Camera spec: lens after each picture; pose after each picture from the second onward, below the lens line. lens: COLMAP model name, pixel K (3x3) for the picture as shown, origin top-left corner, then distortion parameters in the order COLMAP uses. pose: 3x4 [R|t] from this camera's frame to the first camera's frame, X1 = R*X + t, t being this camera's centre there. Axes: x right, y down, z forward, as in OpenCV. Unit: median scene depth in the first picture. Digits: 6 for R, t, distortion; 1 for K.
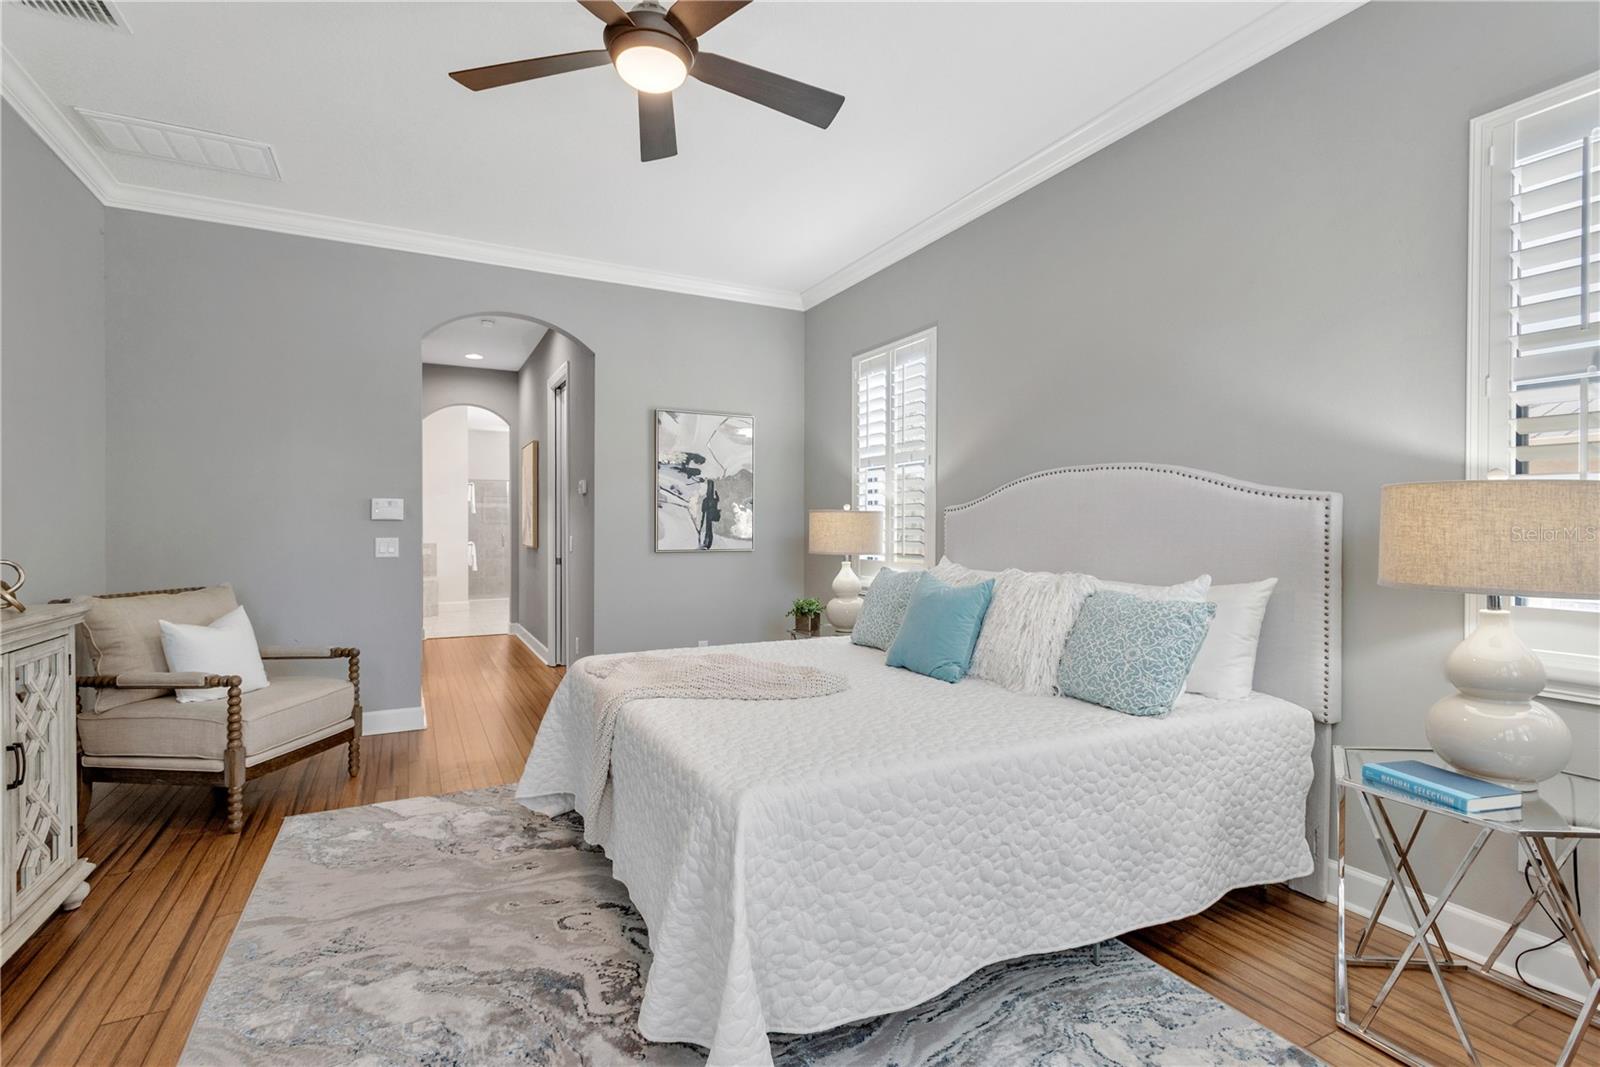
lens RADIAL K [[751.7, 0, 801.7], [0, 751.7, 527.0], [0, 0, 1]] dist [0.007430, -0.000225]
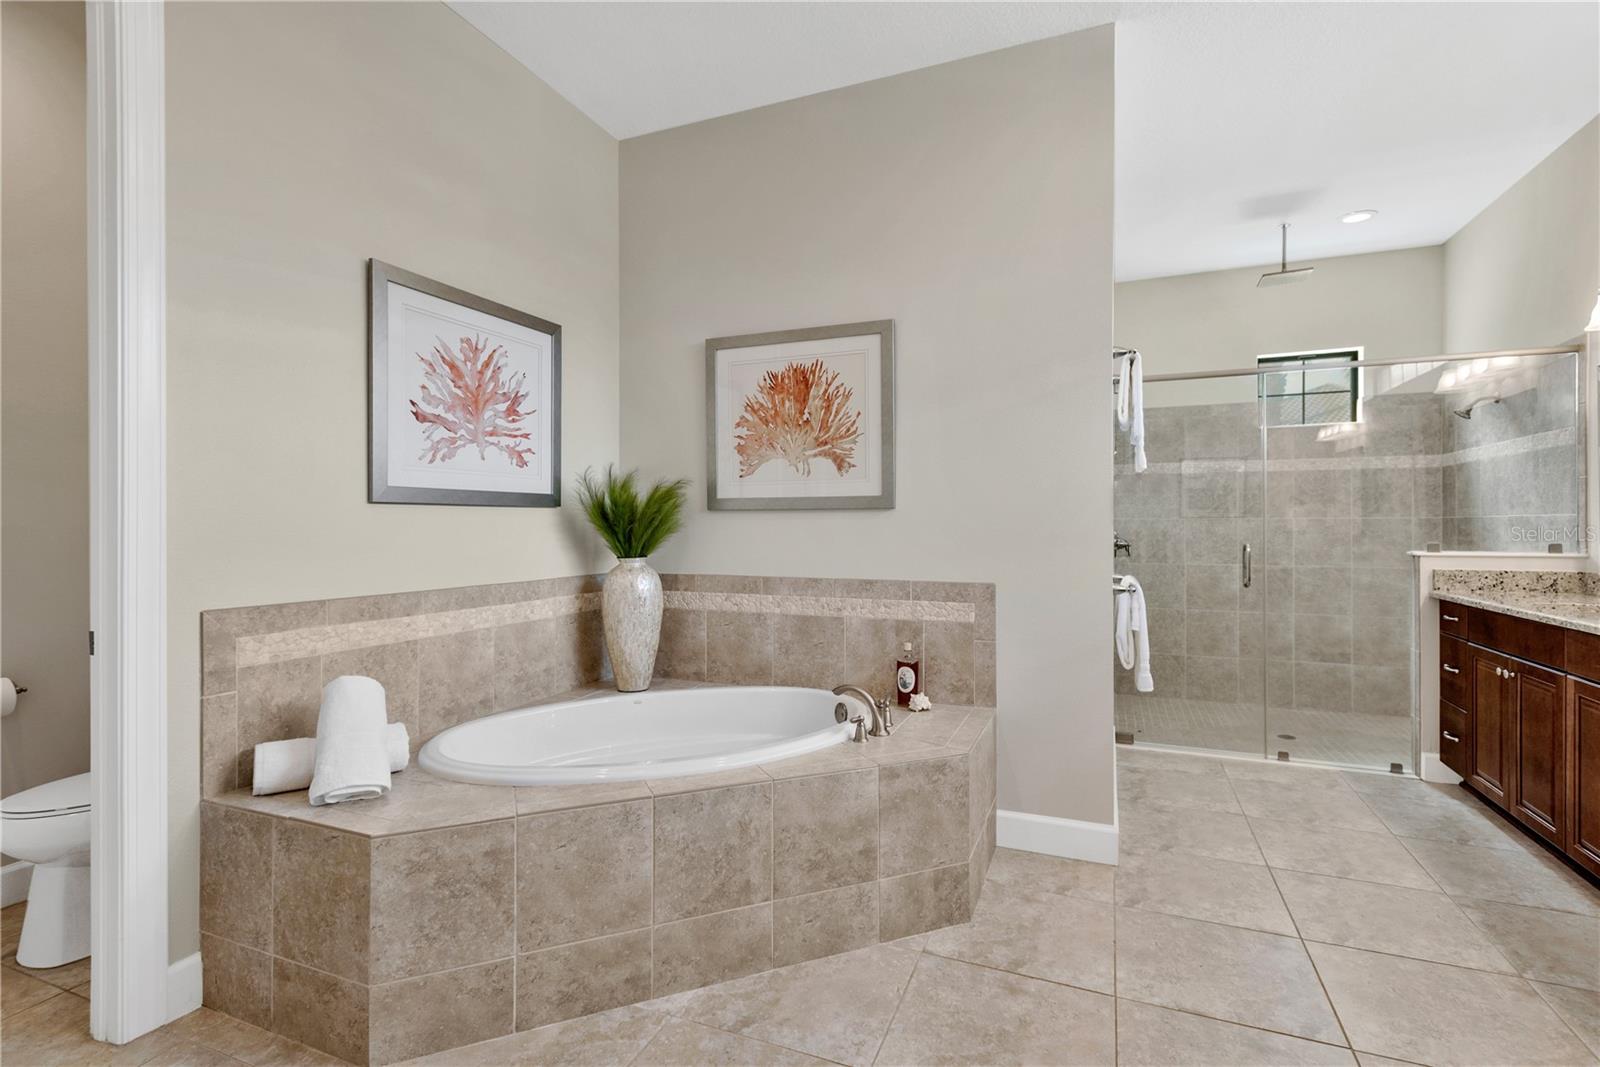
lens RADIAL K [[751.7, 0, 801.7], [0, 751.7, 527.0], [0, 0, 1]] dist [0.007430, -0.000225]
pose [[0.644141, -0.004572, -0.764893, -0.305687], [0.002273, 0.999989, -0.004064, 0.002381], [0.764903, 0.000879, 0.644145, 0.728553]]
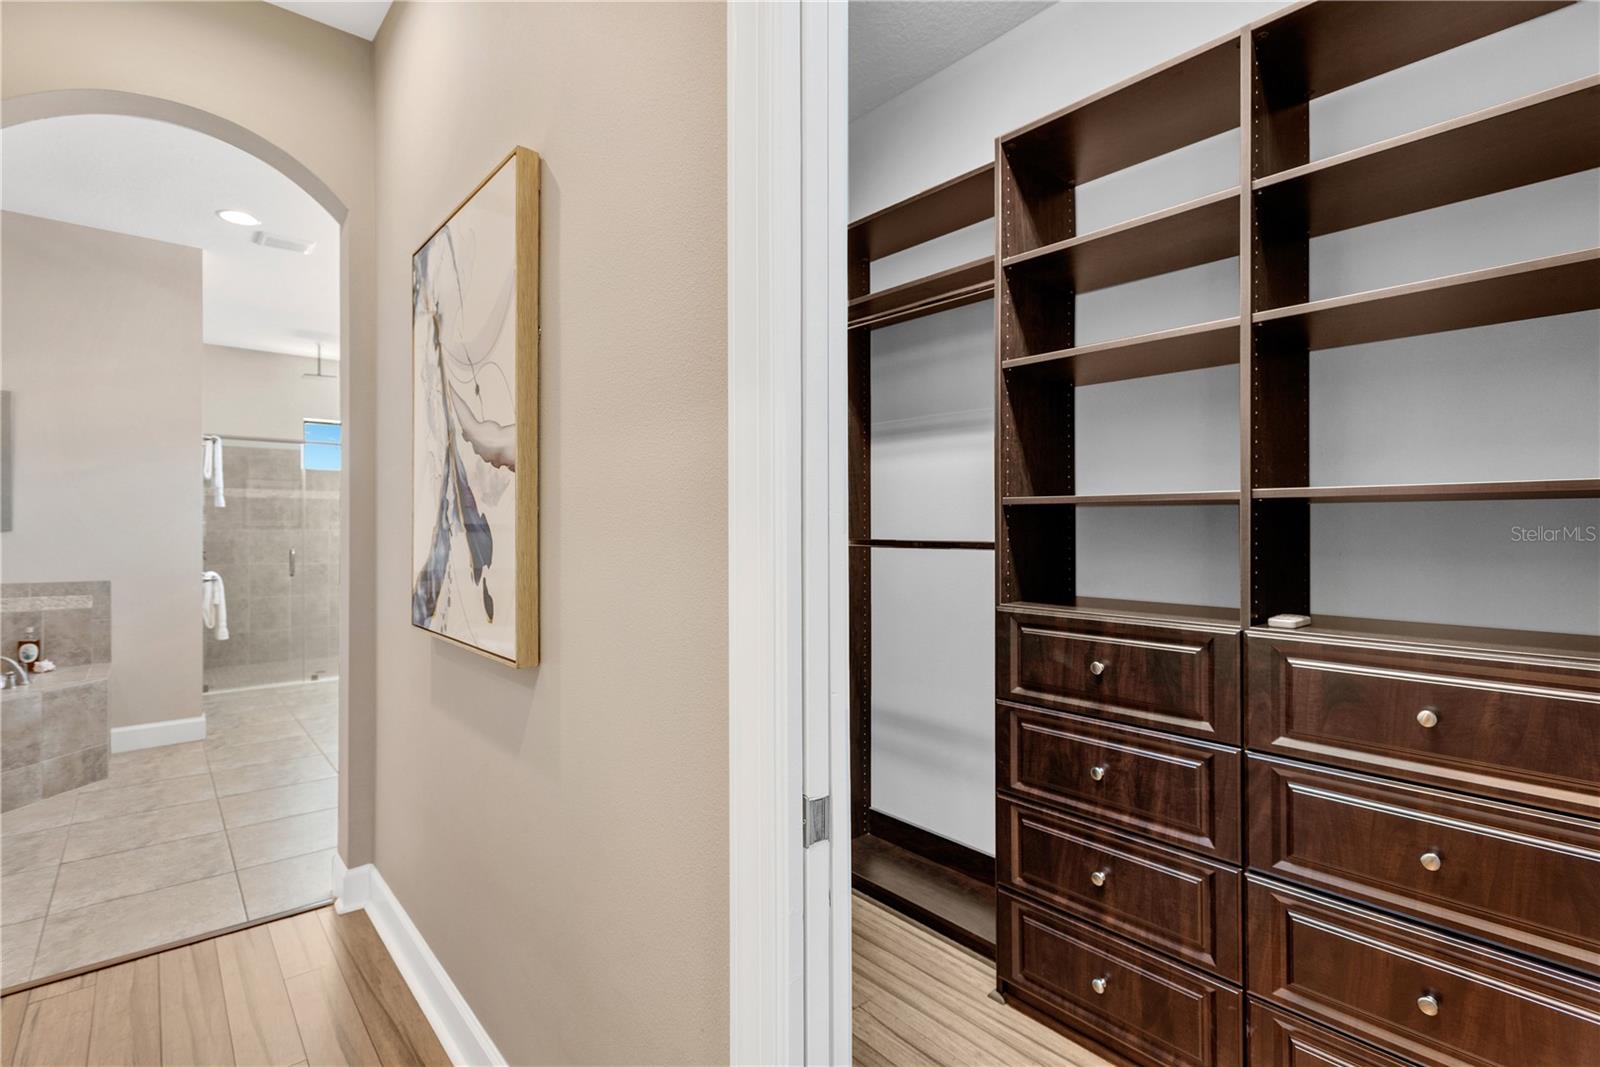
lens RADIAL K [[751.7, 0, 801.7], [0, 751.7, 527.0], [0, 0, 1]] dist [0.007430, -0.000225]
pose [[0.972887, -0.001709, 0.231274, -0.206248], [0.002068, 0.999997, -0.001311, -0.005393], [-0.231271, 0.001754, 0.972888, 0.490601]]
